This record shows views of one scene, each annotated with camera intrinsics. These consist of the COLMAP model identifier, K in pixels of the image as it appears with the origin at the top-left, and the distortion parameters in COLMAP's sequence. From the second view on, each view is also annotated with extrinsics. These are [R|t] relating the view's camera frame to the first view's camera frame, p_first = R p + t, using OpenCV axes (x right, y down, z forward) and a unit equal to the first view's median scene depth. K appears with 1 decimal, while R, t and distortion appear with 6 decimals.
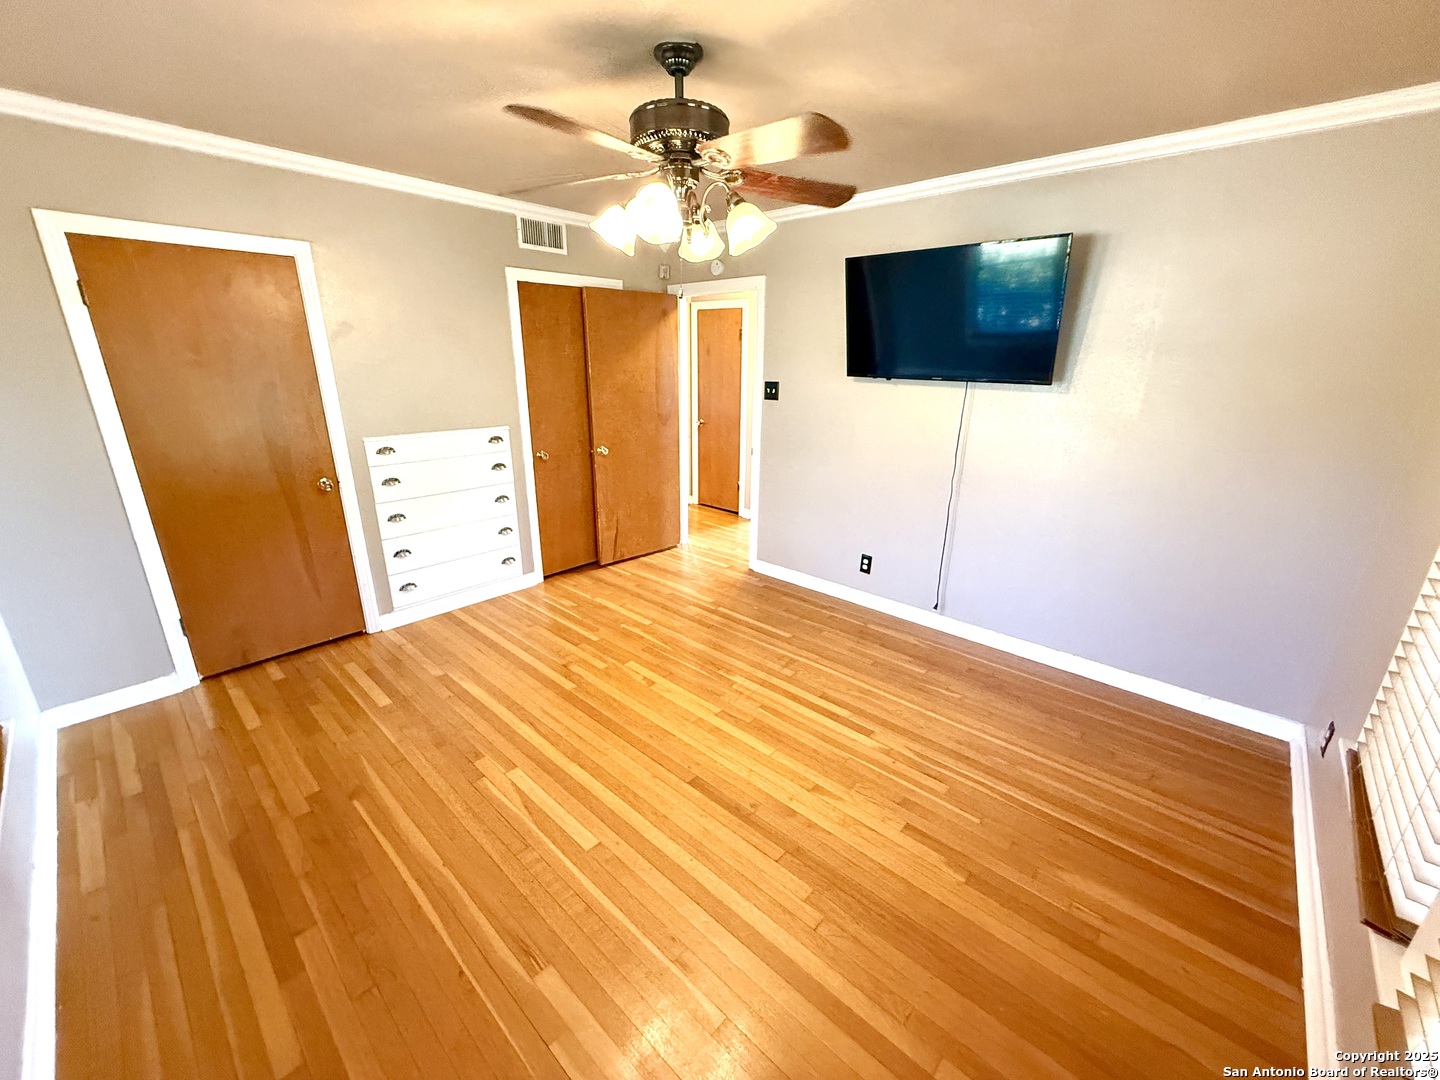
lens RADIAL K [[577.8, 0, 715.5], [0, 577.8, 537.3], [0, 0, 1]] dist [0.002611, 0.000196]
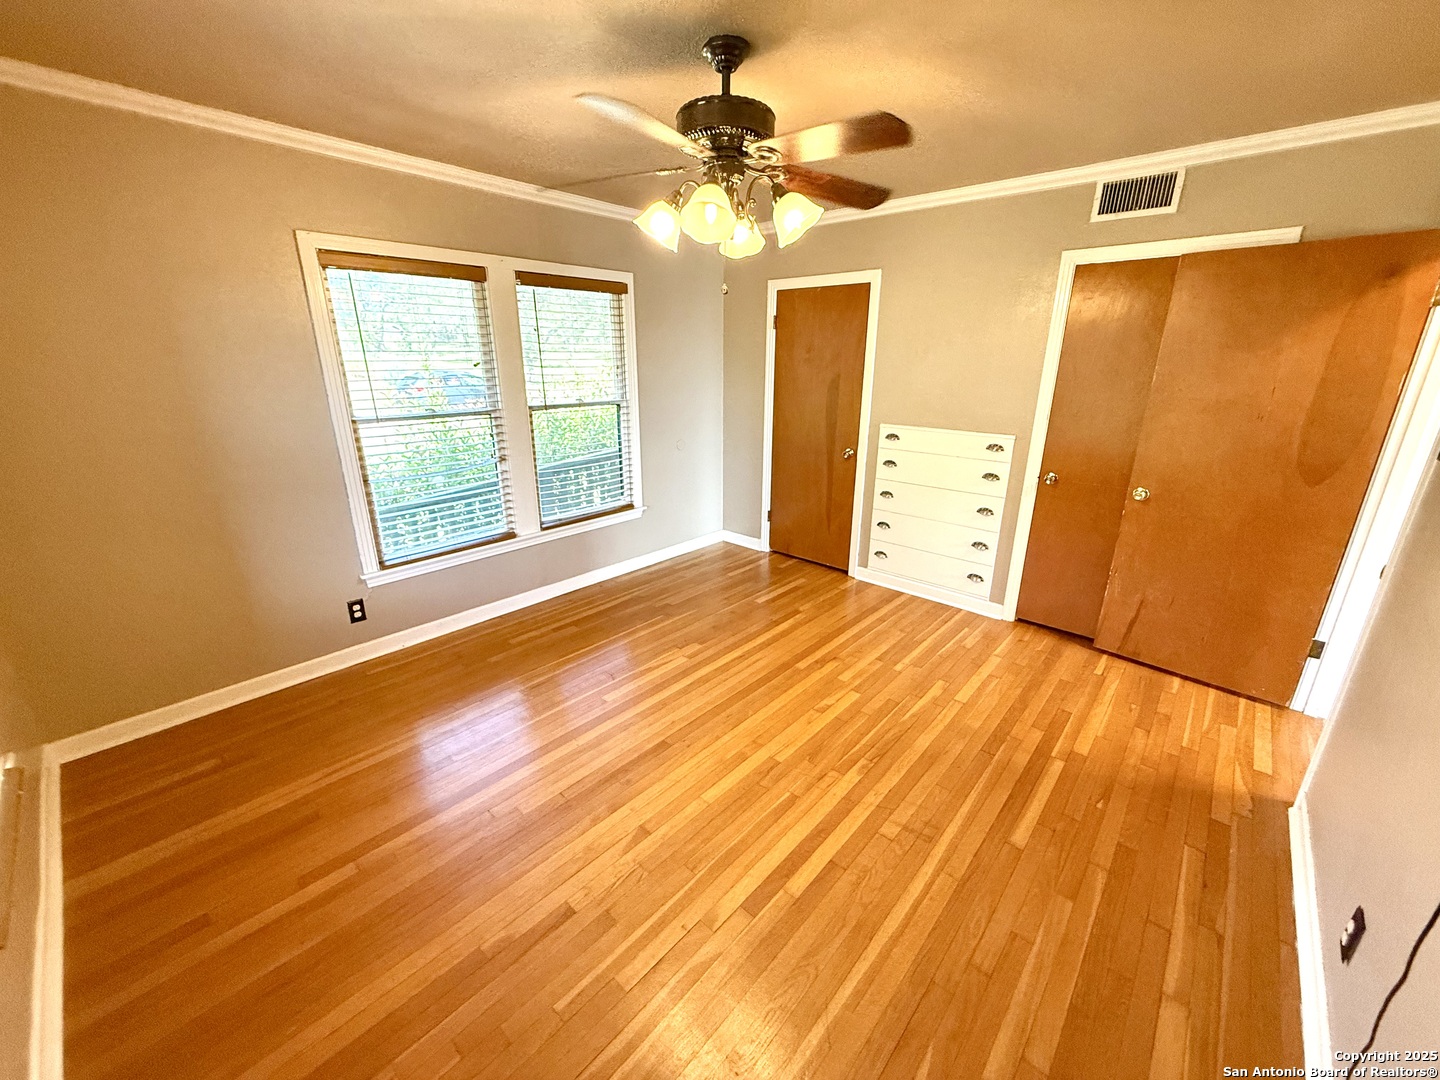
lens RADIAL K [[572.8, 0, 717.4], [0, 572.8, 539.9], [0, 0, 1]] dist [-0.001971, 0.000216]
pose [[0.007076, 0.299212, -0.954160, 0.621864], [-0.305784, 0.909125, 0.282822, -0.185163], [0.952075, 0.289766, 0.097928, 0.623353]]
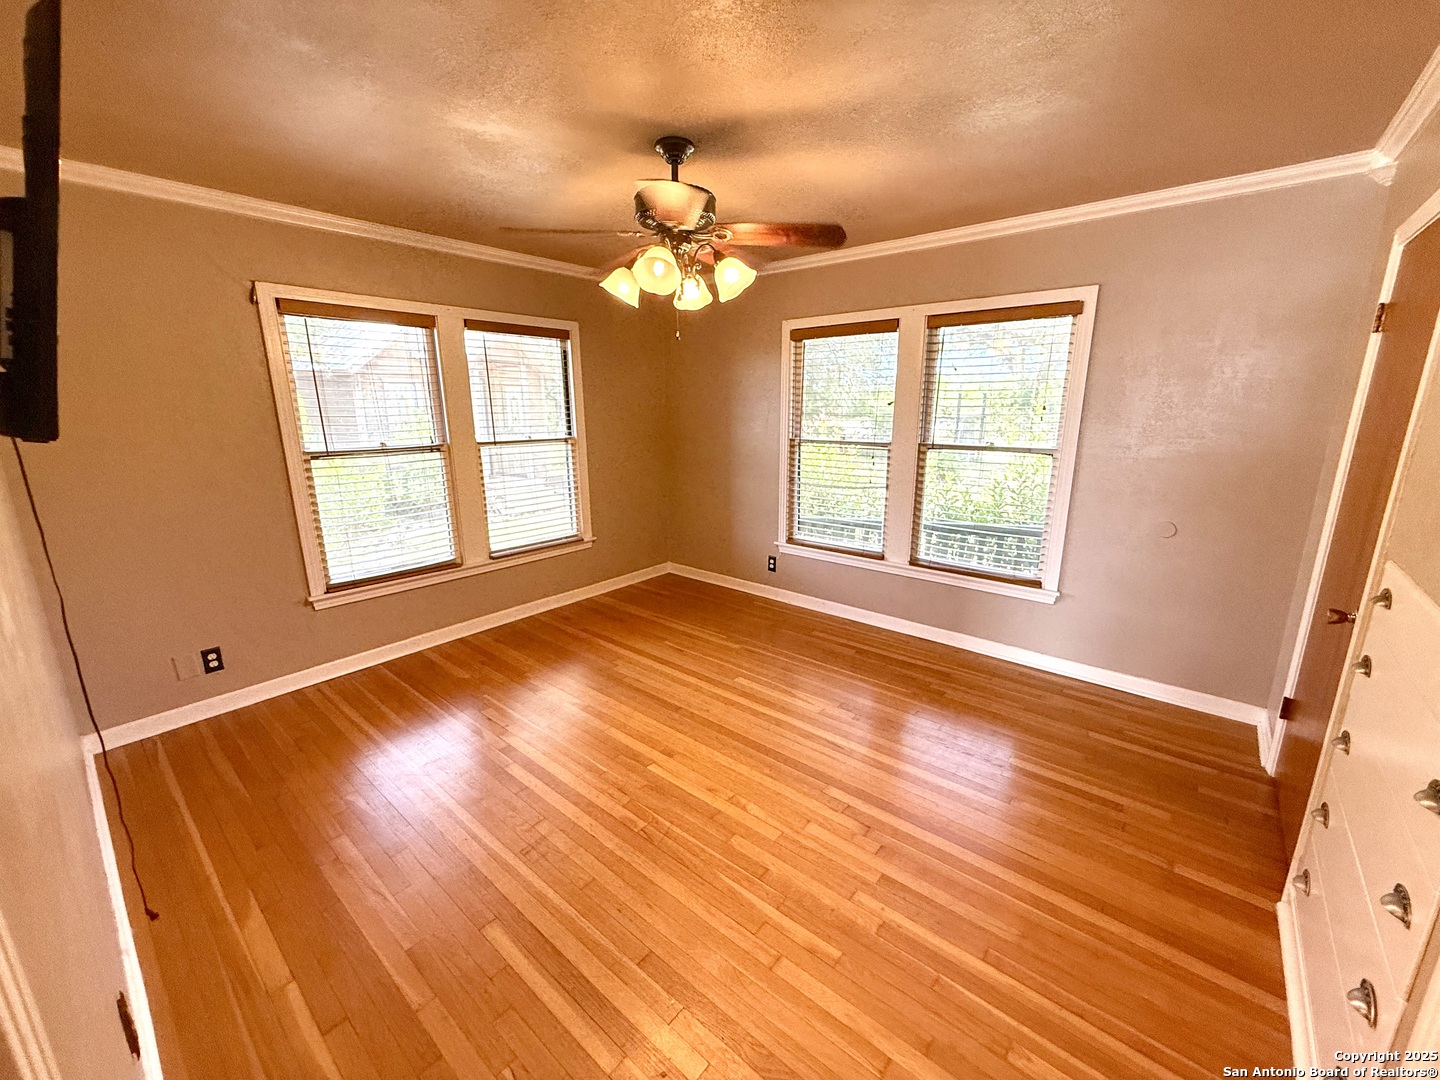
lens RADIAL K [[572.8, 0, 717.4], [0, 572.8, 539.9], [0, 0, 1]] dist [-0.001971, 0.000216]
pose [[-0.999053, 0.003900, -0.043336, -0.053414], [-0.019072, 0.855945, 0.516715, -0.410372], [0.039109, 0.517052, -0.855060, 1.361243]]
